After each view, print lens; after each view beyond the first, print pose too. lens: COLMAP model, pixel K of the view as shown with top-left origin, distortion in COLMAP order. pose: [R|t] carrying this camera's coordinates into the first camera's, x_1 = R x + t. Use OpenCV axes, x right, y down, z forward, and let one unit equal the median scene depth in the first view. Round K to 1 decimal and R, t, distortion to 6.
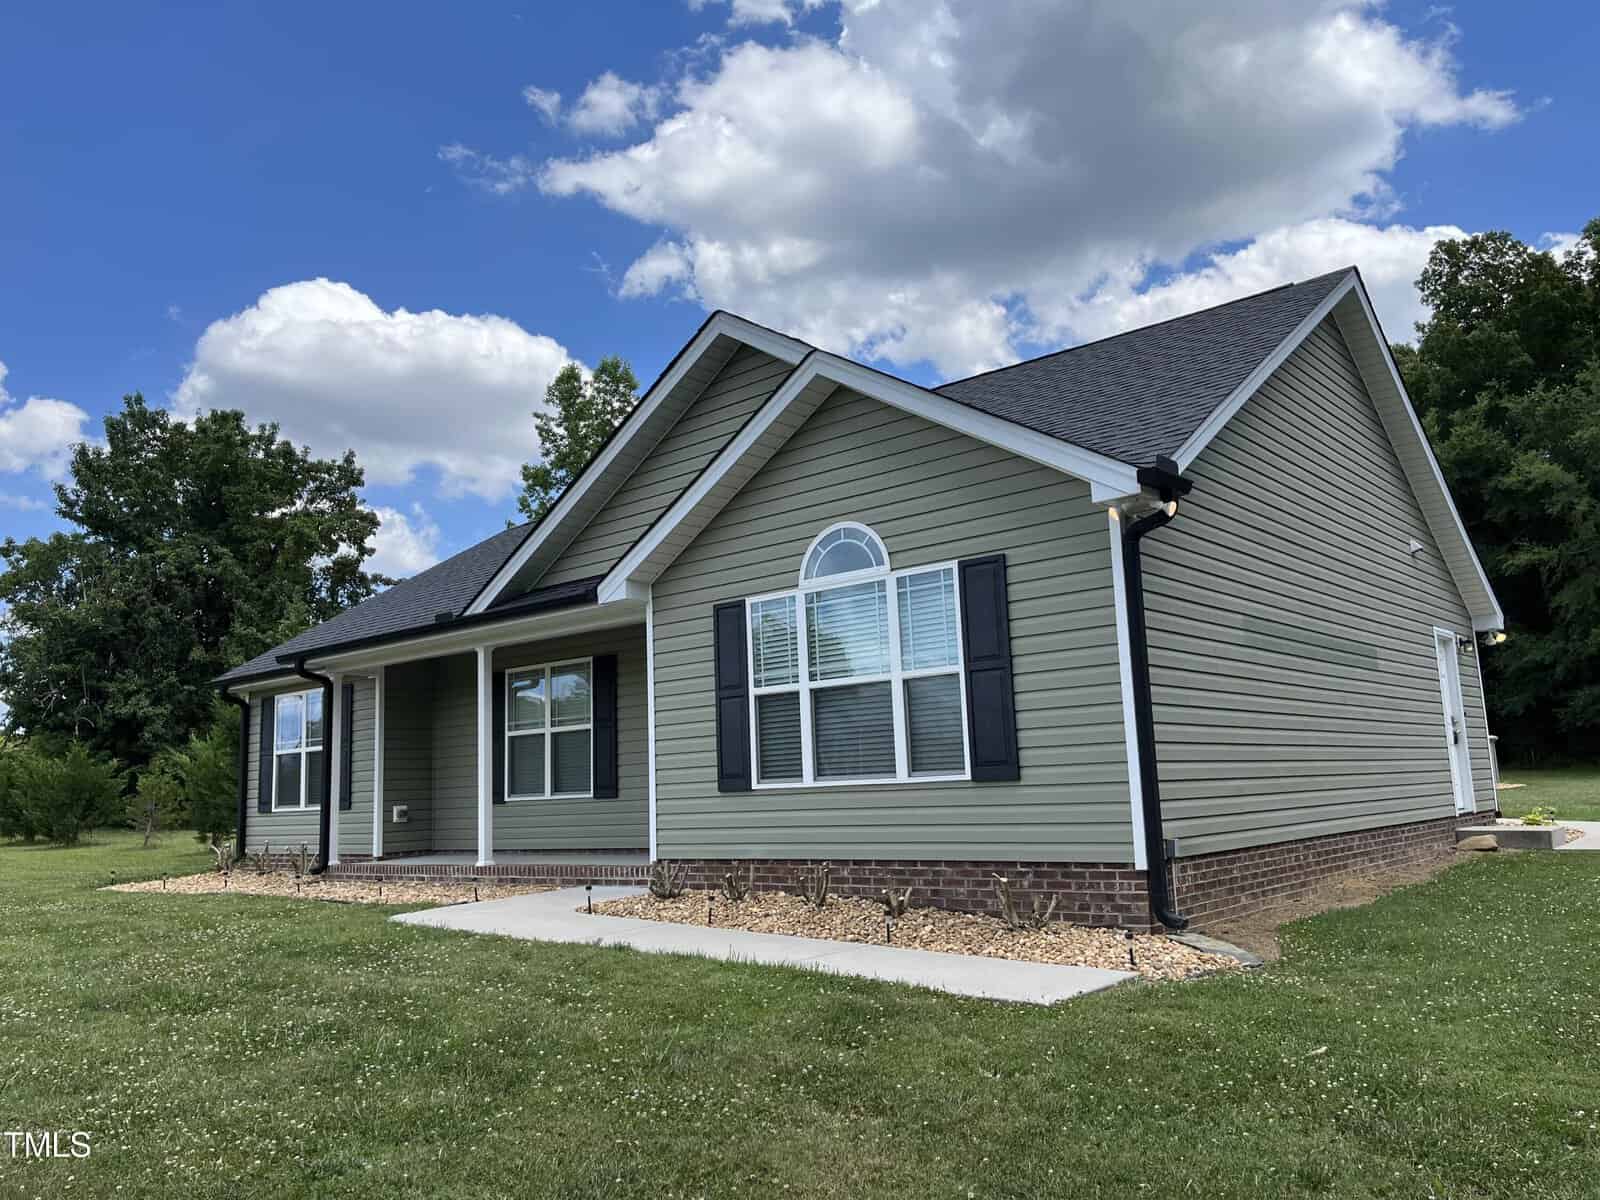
lens RADIAL K [[1210.6, 0, 800.0], [0, 1210.6, 600.0], [0, 0, 1]] dist [0.092387, -0.137250]
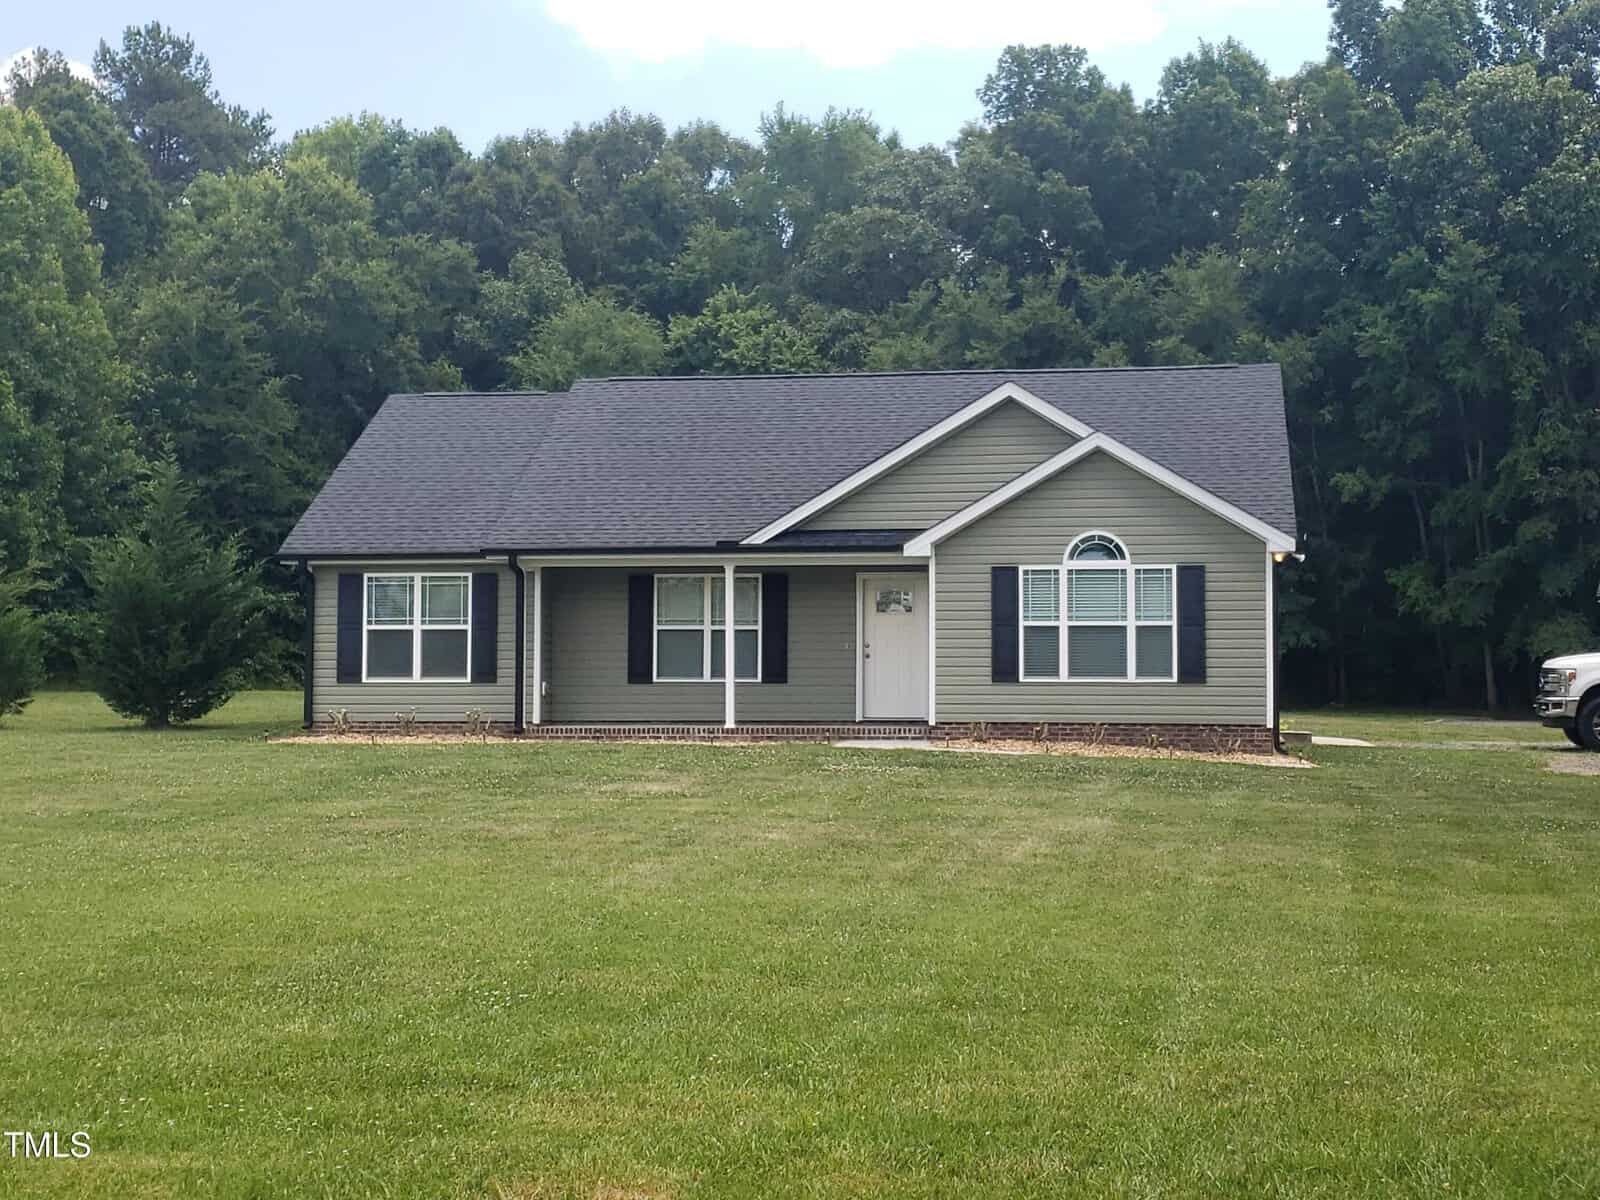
lens RADIAL K [[1210.6, 0, 800.0], [0, 1210.6, 600.0], [0, 0, 1]] dist [0.092387, -0.137250]
pose [[0.788211, 0.083072, 0.609773, -1.345769], [-0.125740, 0.991684, 0.027434, 0.038658], [-0.602423, -0.098296, 0.792101, -0.128806]]
